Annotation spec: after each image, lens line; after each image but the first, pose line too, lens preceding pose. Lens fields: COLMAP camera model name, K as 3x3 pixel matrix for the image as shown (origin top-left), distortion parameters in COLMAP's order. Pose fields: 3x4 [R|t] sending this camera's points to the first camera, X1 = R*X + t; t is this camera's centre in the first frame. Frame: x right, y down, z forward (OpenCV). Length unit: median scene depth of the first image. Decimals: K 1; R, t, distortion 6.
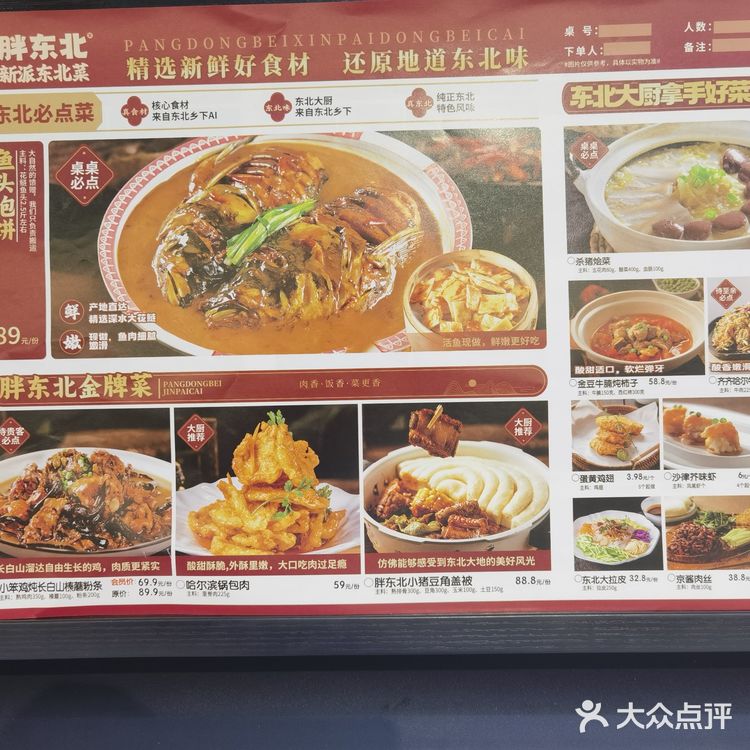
lens RADIAL K [[823.1, 0, 375.0], [0, 823.1, 375.0], [0, 0, 1]] dist [-0.089166, 0.269533]
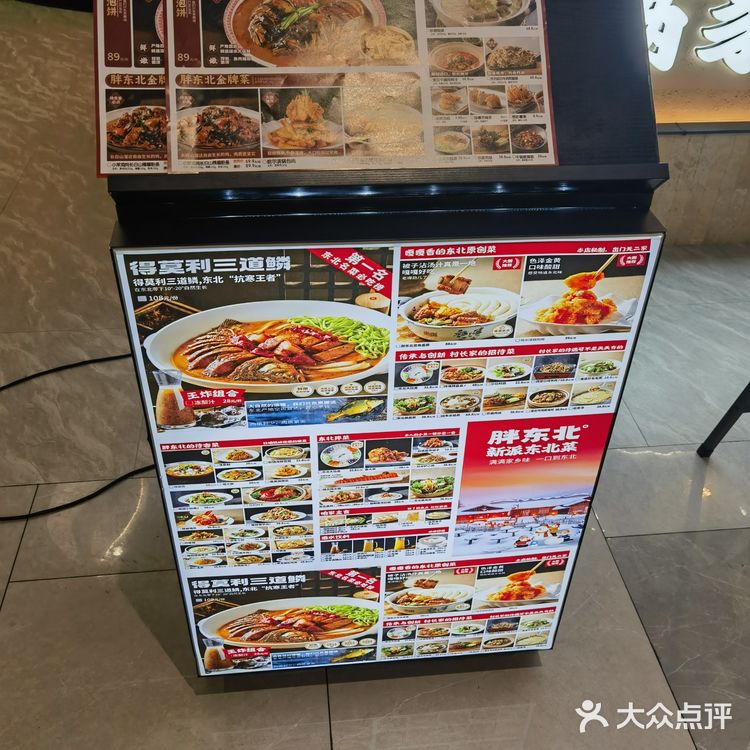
lens RADIAL K [[823.1, 0, 375.0], [0, 823.1, 375.0], [0, 0, 1]] dist [-0.089166, 0.269533]
pose [[0.991815, -0.024843, 0.125240, -0.233055], [0.037400, 0.994391, -0.098930, 1.076633], [-0.122080, 0.102804, 0.987182, -1.210848]]
